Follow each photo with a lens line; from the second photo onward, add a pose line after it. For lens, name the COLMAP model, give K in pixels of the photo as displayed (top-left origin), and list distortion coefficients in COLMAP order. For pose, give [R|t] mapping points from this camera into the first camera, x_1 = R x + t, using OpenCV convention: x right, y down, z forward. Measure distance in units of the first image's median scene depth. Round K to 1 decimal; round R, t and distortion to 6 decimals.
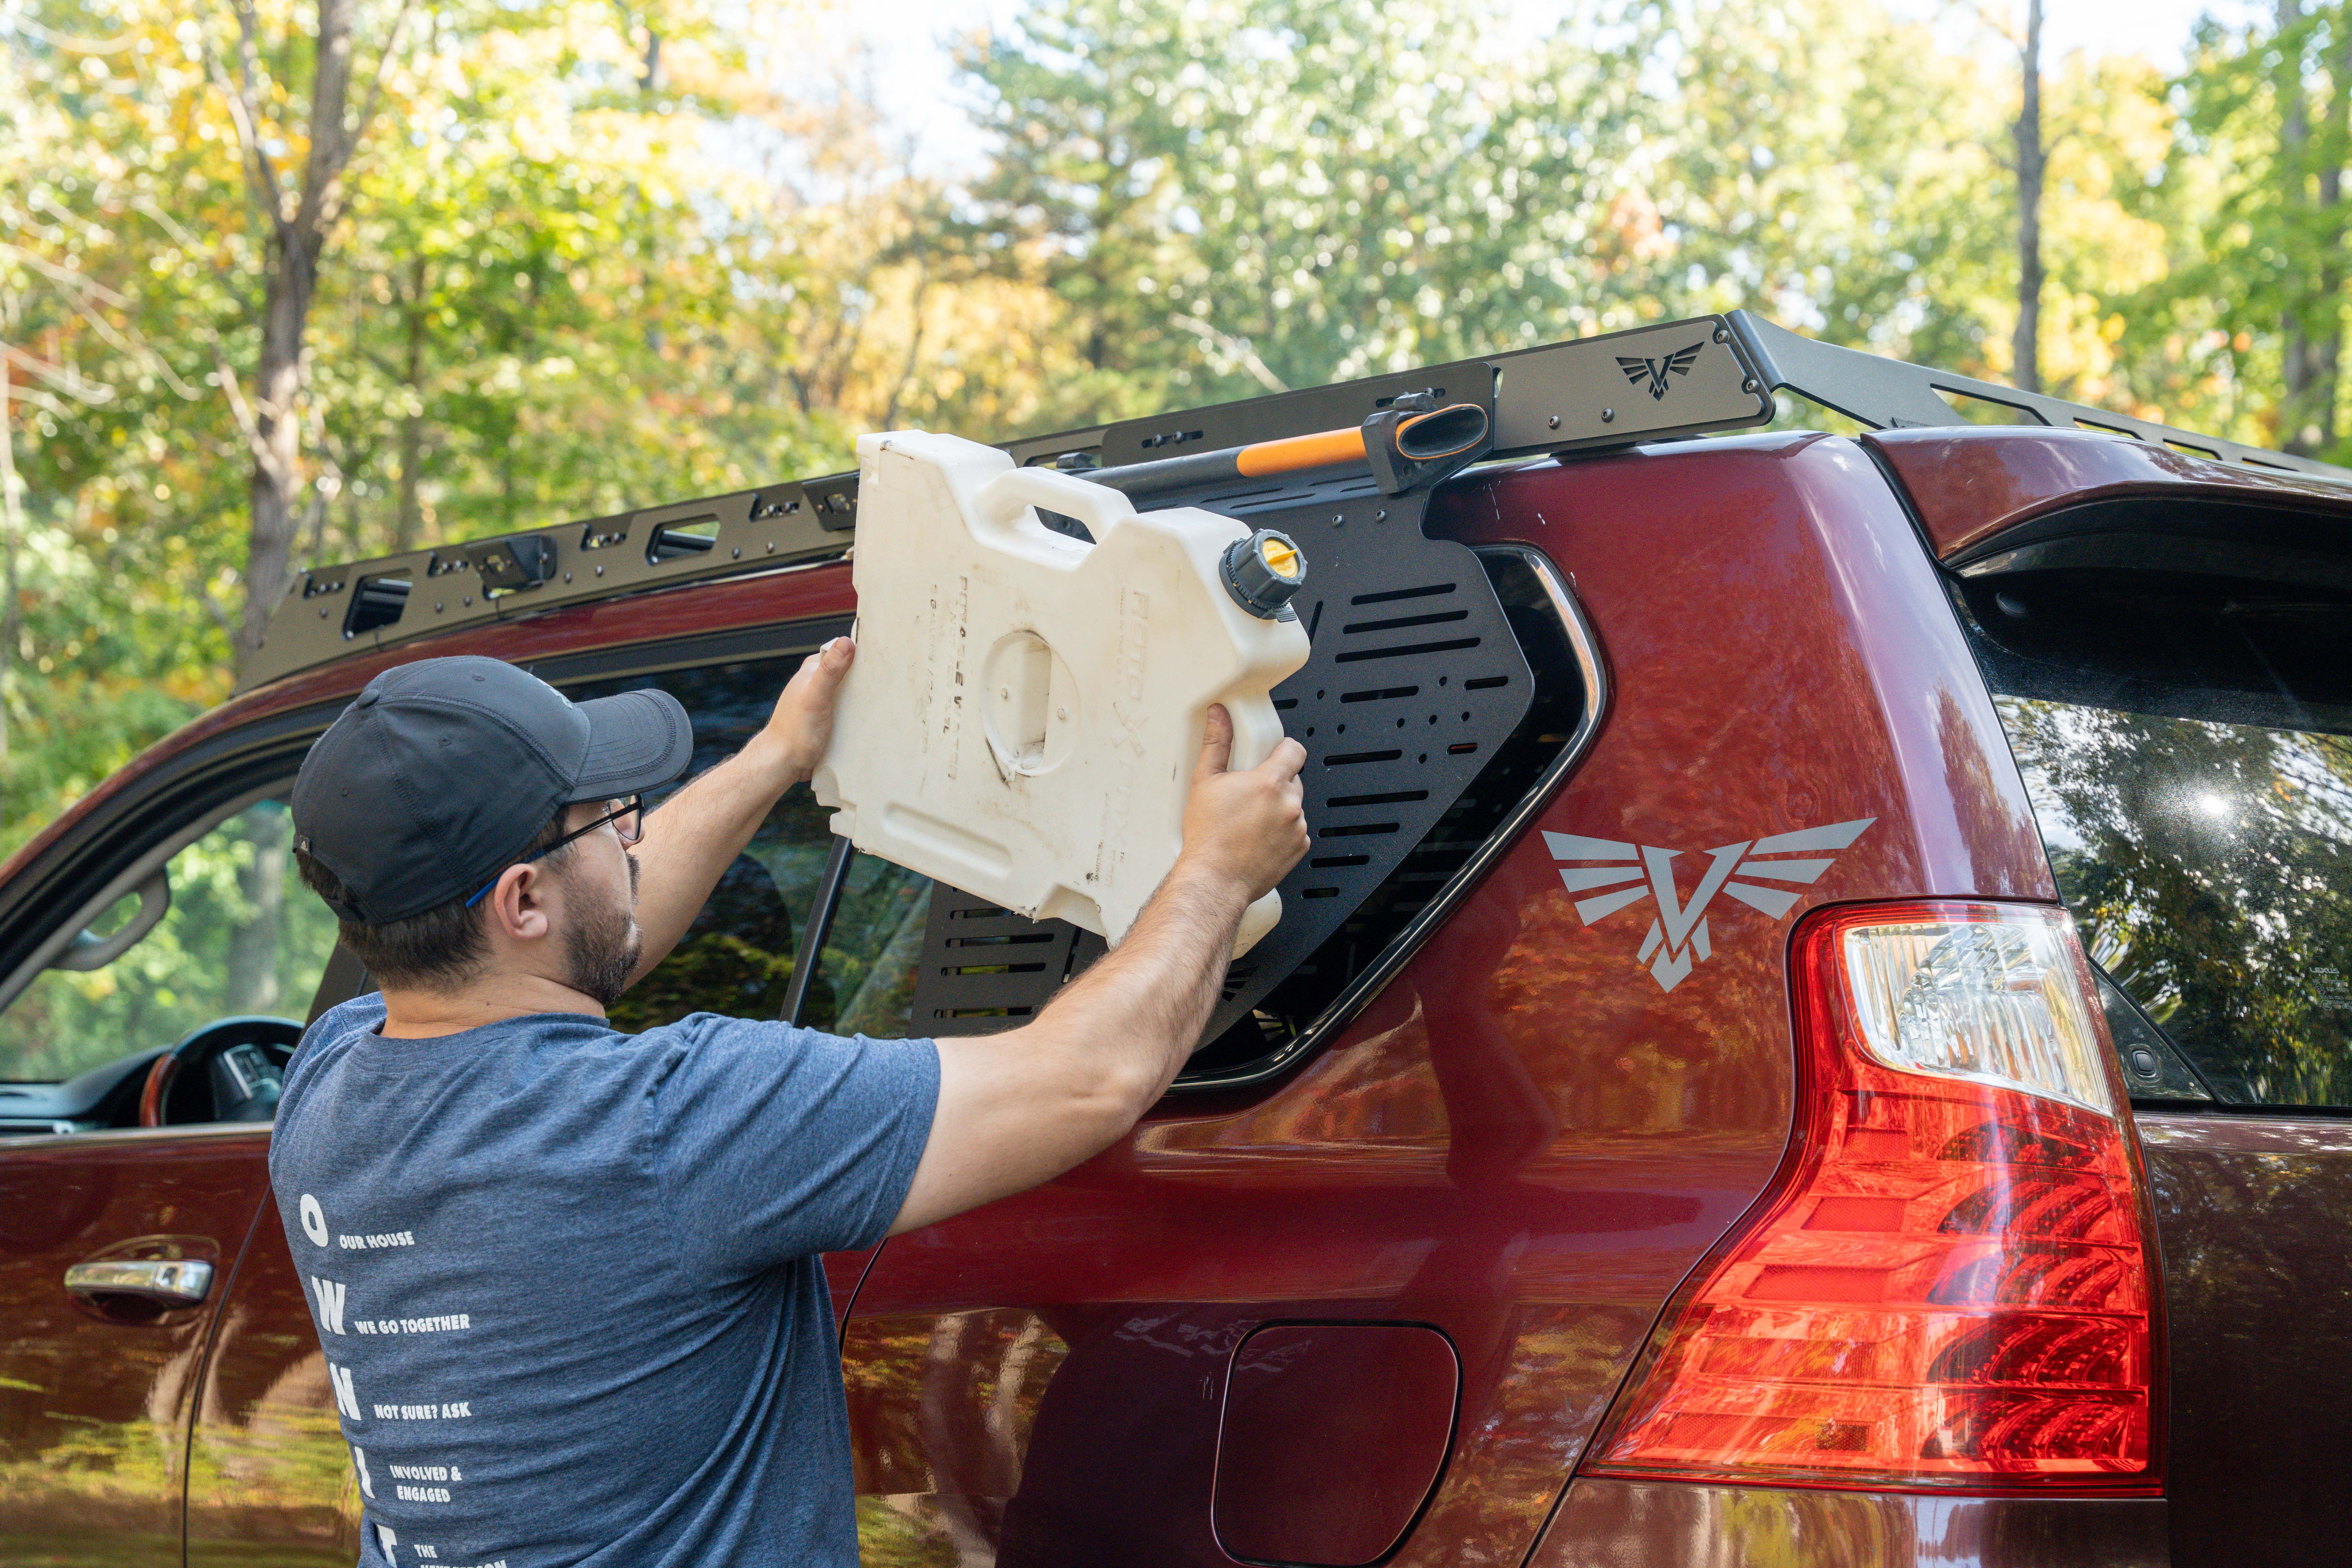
lens RADIAL K [[3896.0, 0, 1168.1], [0, 3896.0, 807.8], [0, 0, 1]] dist [0.209962, 0.005335]
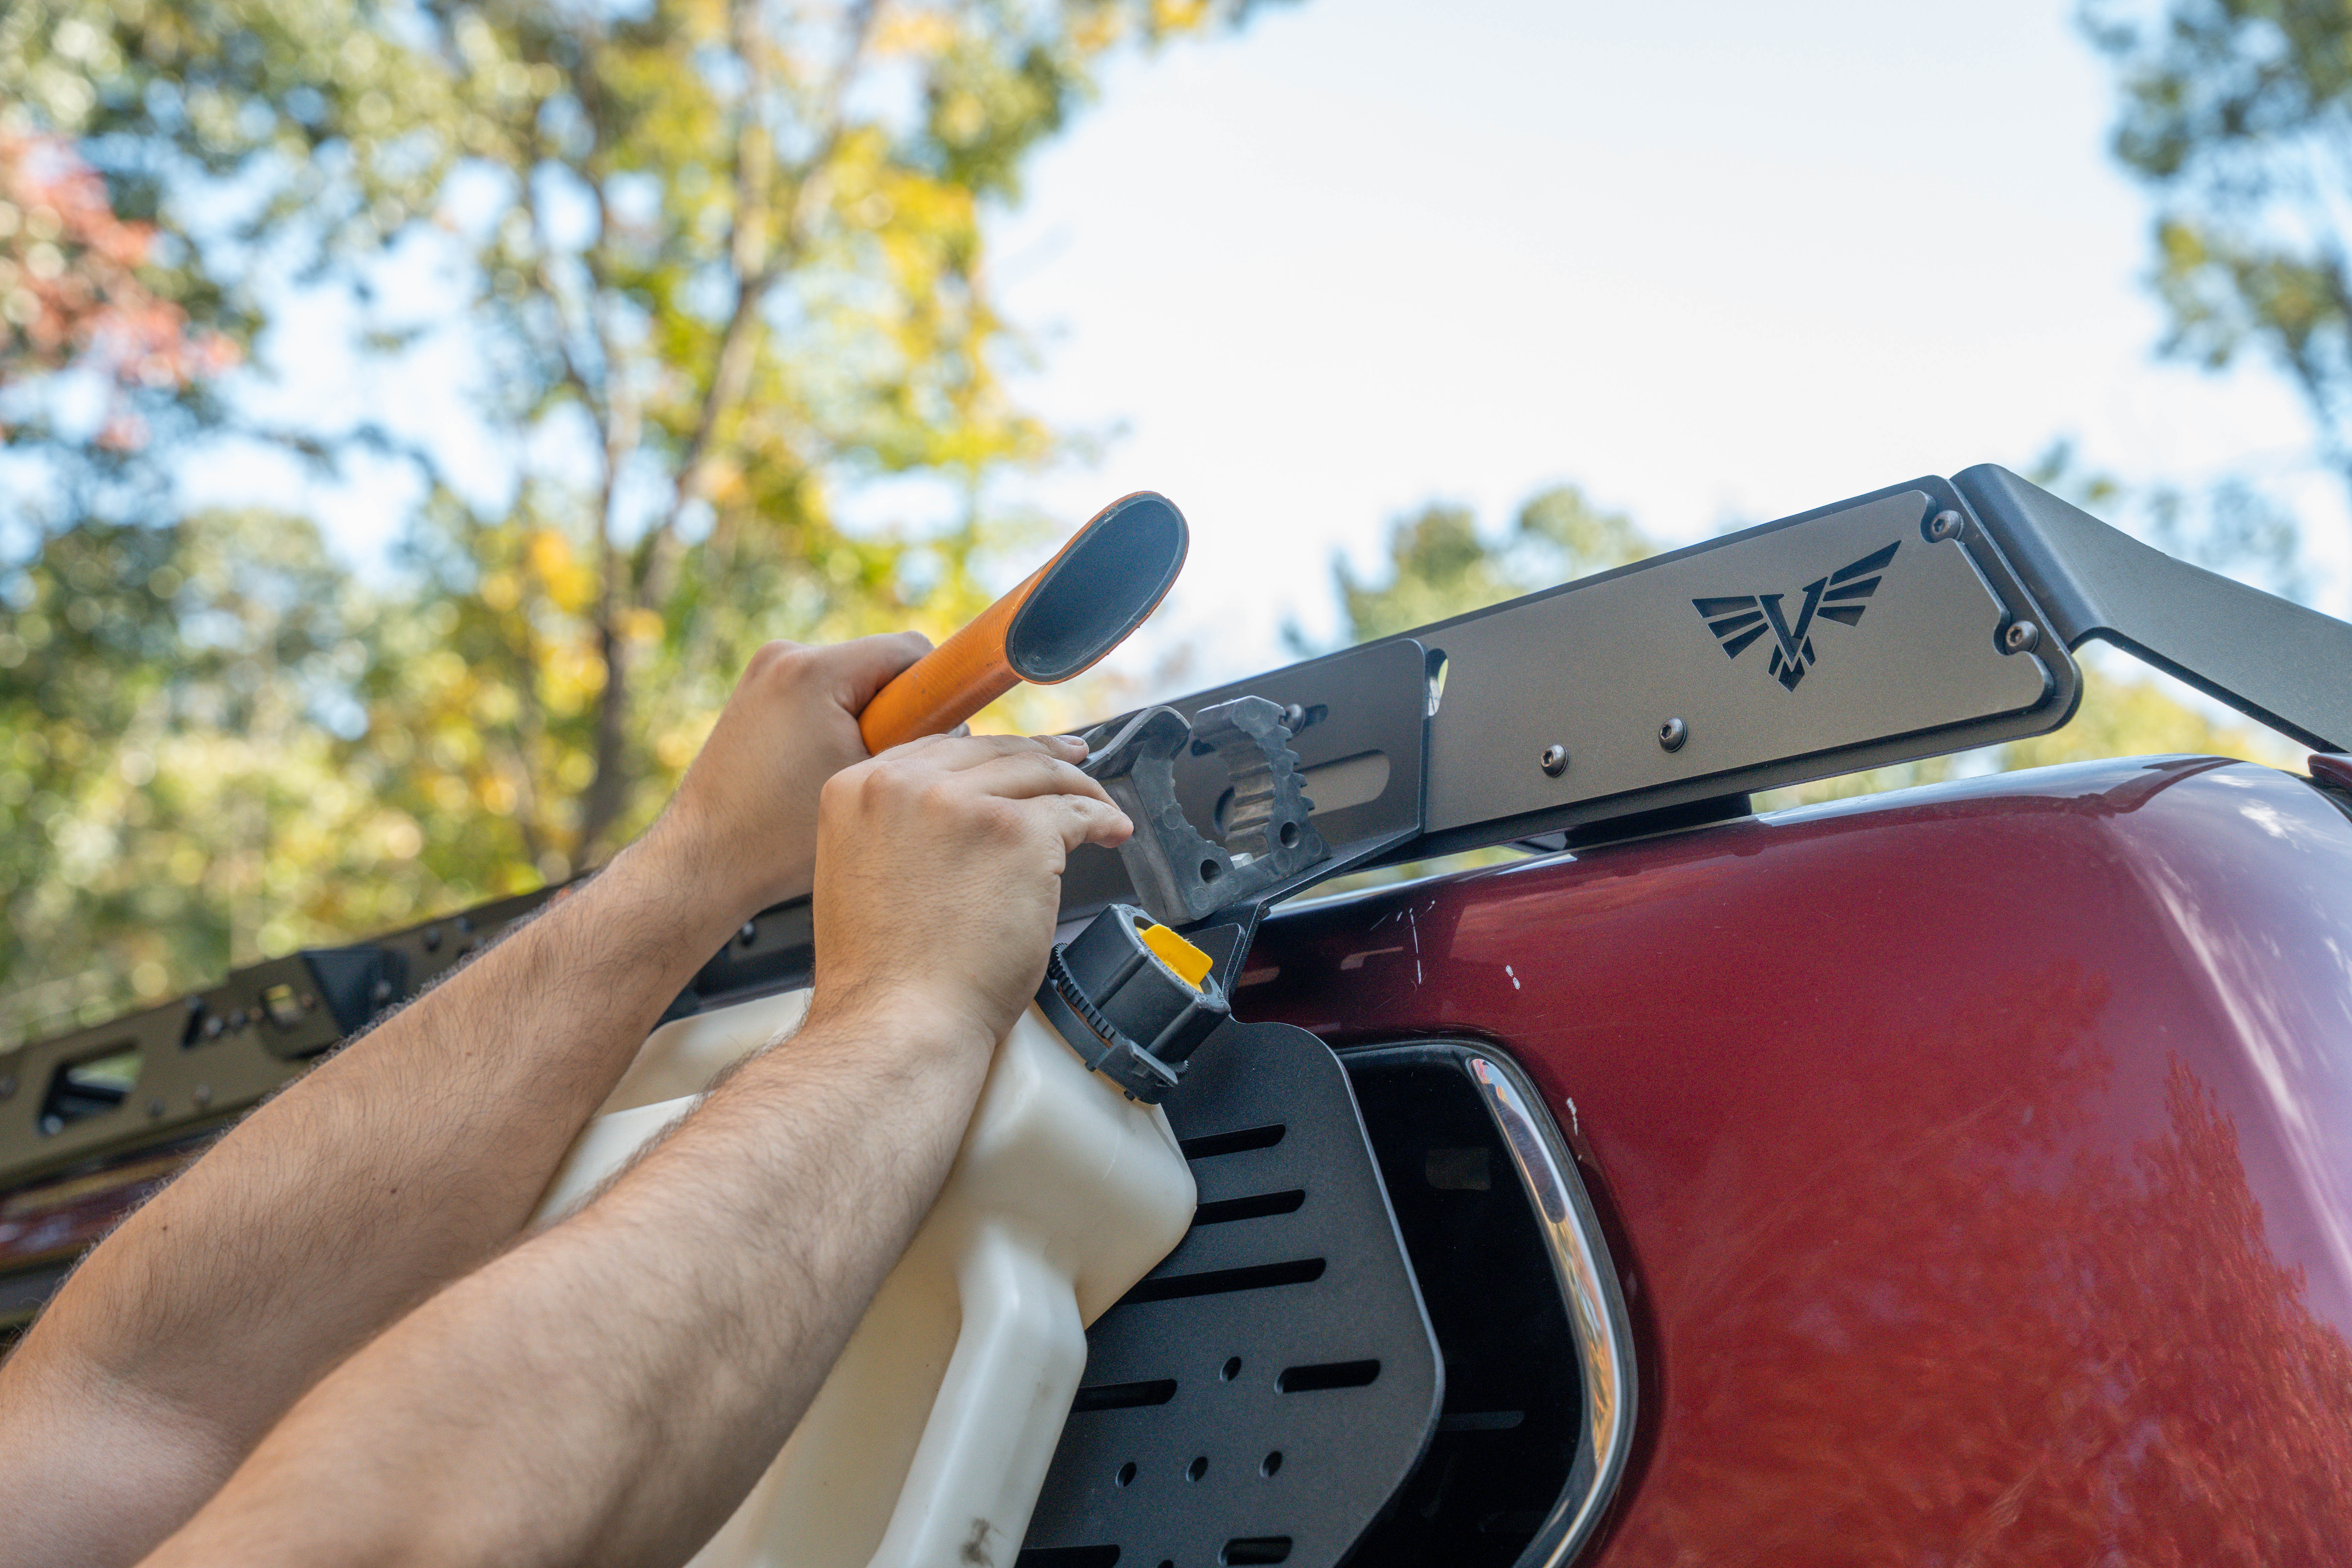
lens RADIAL K [[3896.0, 0, 1168.1], [0, 3896.0, 807.8], [0, 0, 1]] dist [0.209962, 0.005335]
pose [[0.996205, 0.013091, -0.086046, 0.101785], [-0.027986, 0.984301, -0.174267, -0.020033], [0.082414, 0.176014, 0.980932, 0.633698]]
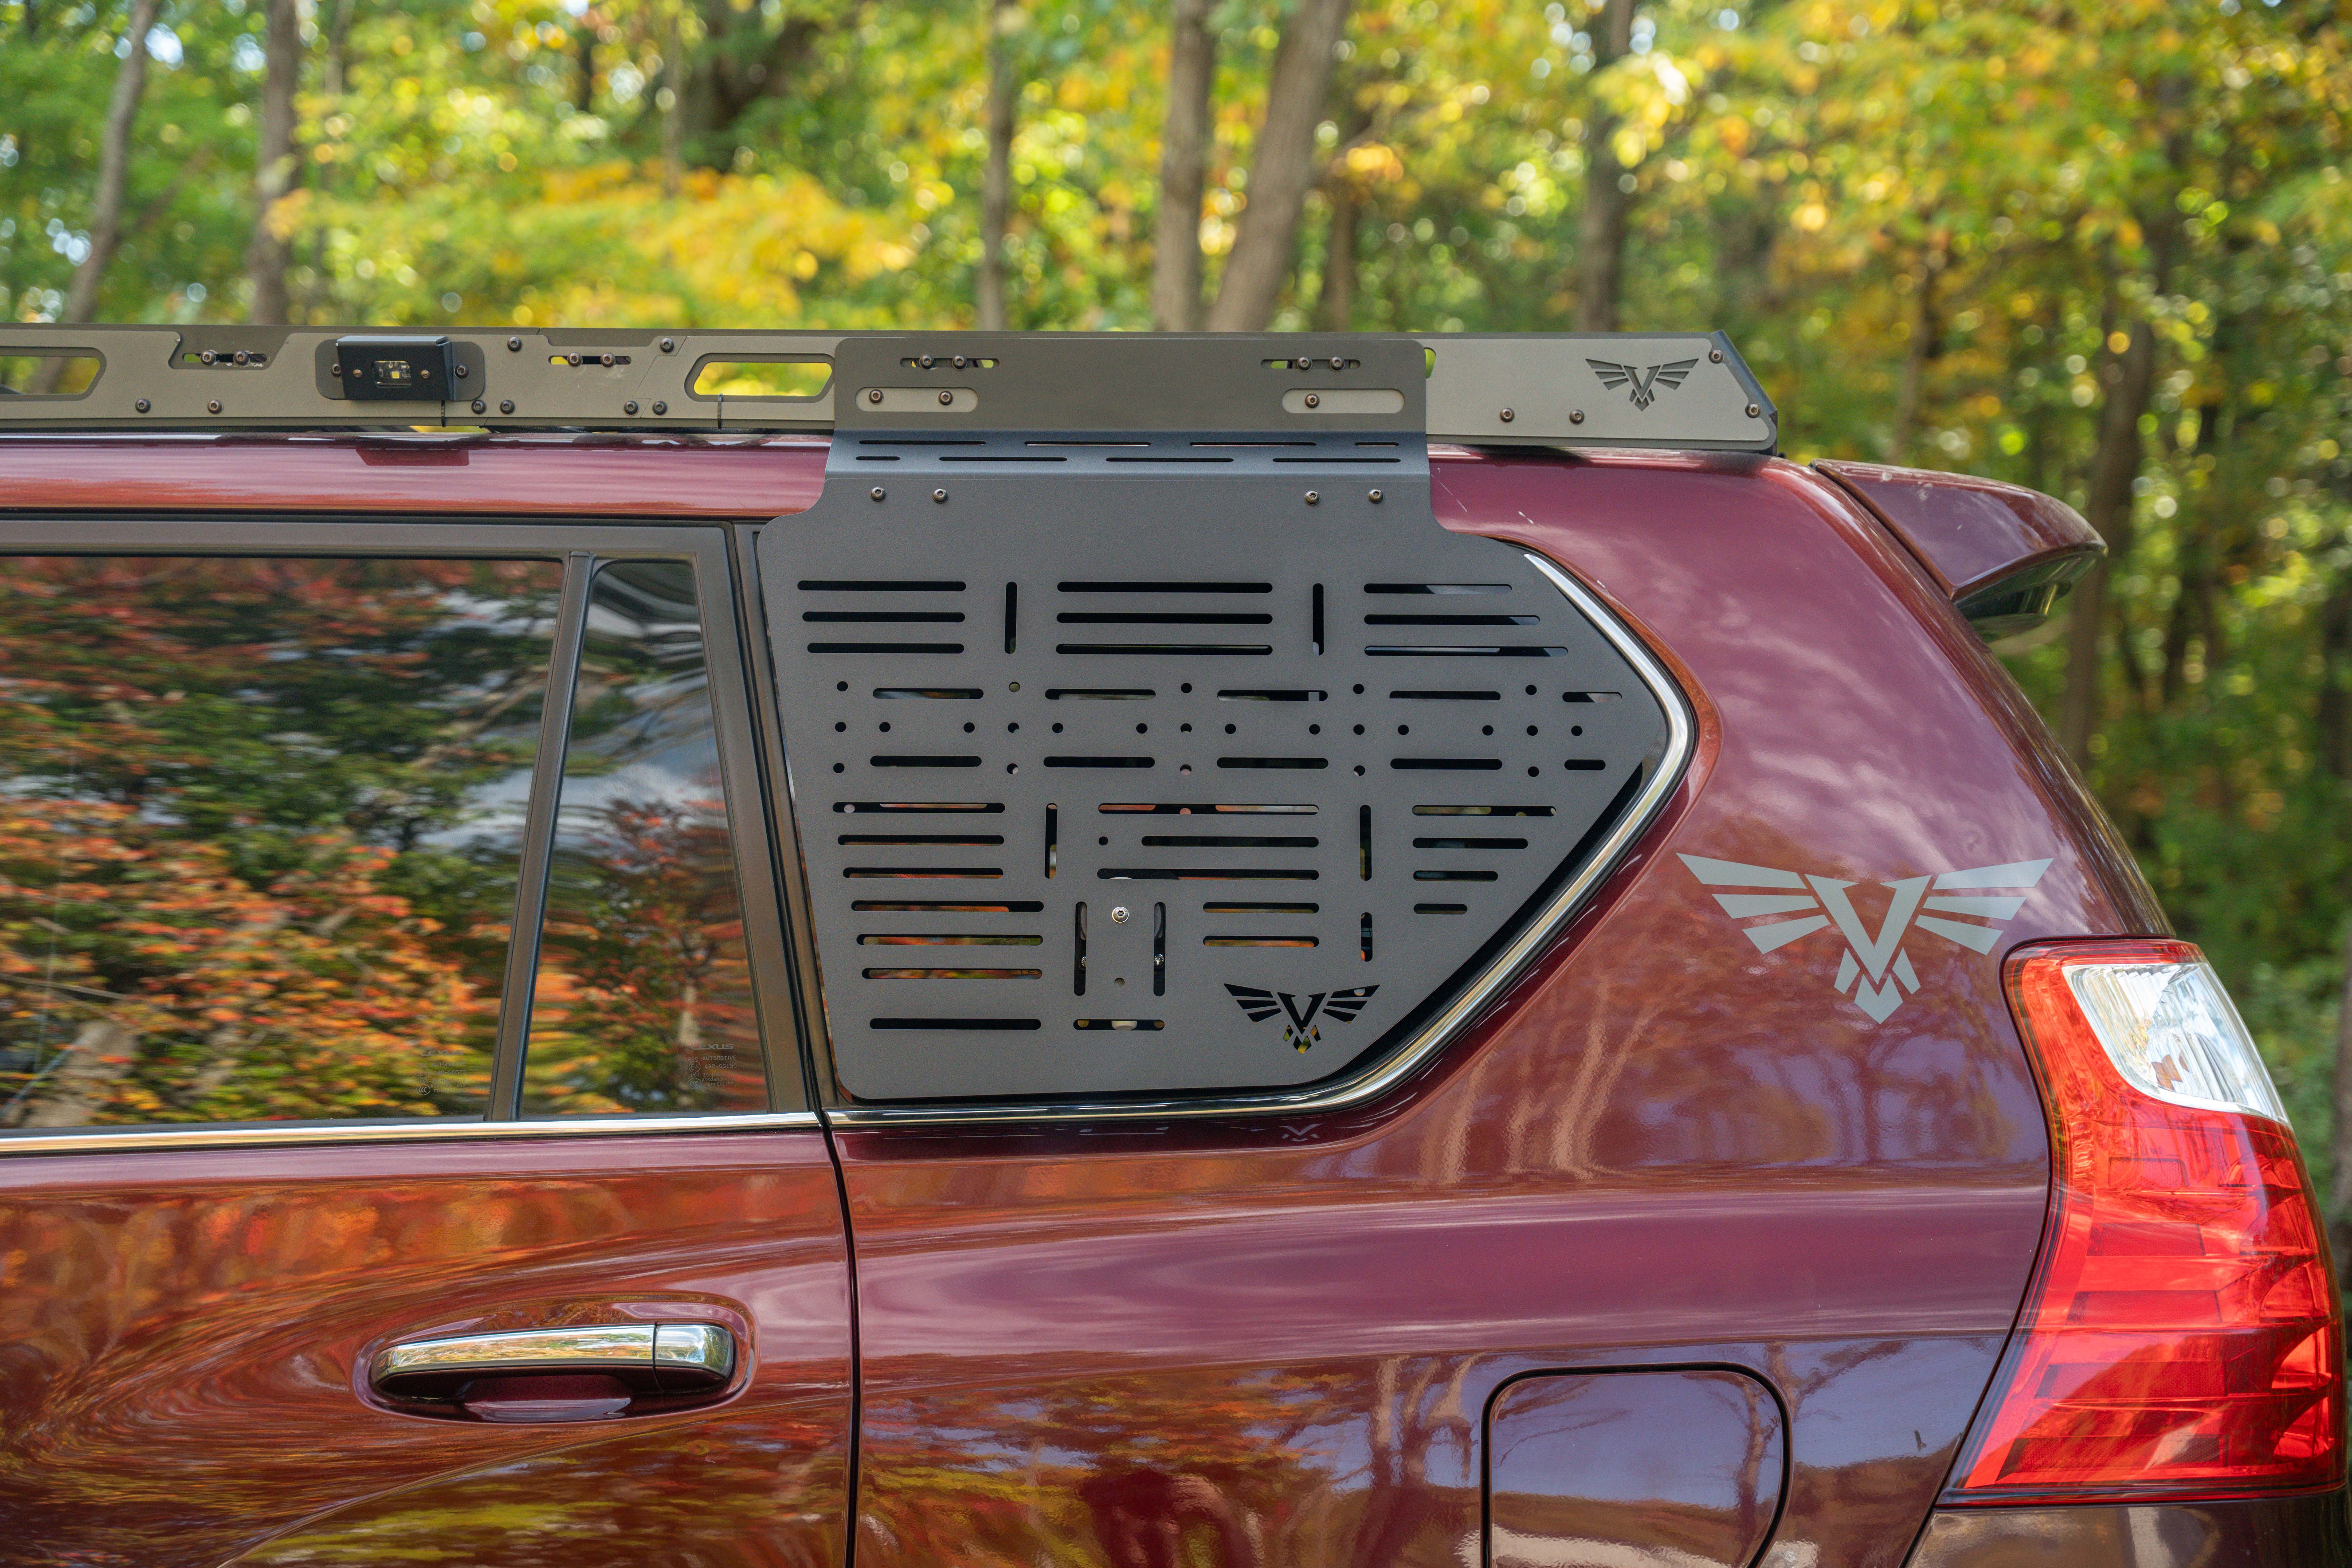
lens RADIAL K [[3896.0, 0, 1168.1], [0, 3896.0, 807.8], [0, 0, 1]] dist [0.209962, 0.005335]
pose [[0.700246, -0.000275, 0.713902, -0.717709], [-0.055380, 0.996966, 0.054705, -0.053822], [-0.711750, -0.077843, 0.698106, 0.403472]]
